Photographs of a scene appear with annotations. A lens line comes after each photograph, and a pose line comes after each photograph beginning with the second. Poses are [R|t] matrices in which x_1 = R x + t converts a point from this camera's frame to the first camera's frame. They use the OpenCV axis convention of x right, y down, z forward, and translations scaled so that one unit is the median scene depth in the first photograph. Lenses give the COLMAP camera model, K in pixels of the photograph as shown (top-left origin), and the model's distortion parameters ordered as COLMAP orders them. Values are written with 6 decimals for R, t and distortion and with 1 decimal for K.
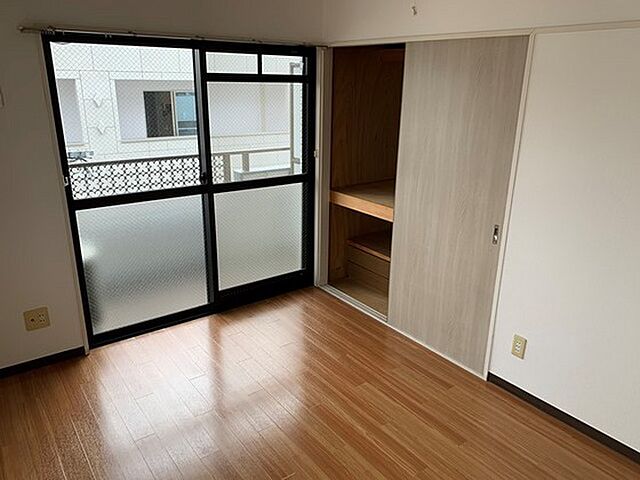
lens RADIAL K [[491.6, 0, 310.4], [0, 491.6, 252.9], [0, 0, 1]] dist [0.042372, -0.026575]
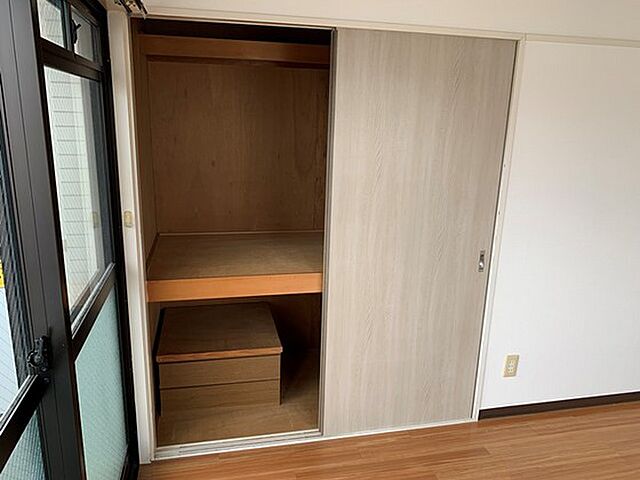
lens RADIAL K [[491.6, 0, 320.5], [0, 491.6, 253.3], [0, 0, 1]] dist [0.042372, -0.026575]
pose [[0.386743, -0.242972, 0.889604, -0.509056], [0.294050, 0.946803, 0.130760, -0.244869], [-0.874051, 0.211018, 0.437615, 0.835439]]
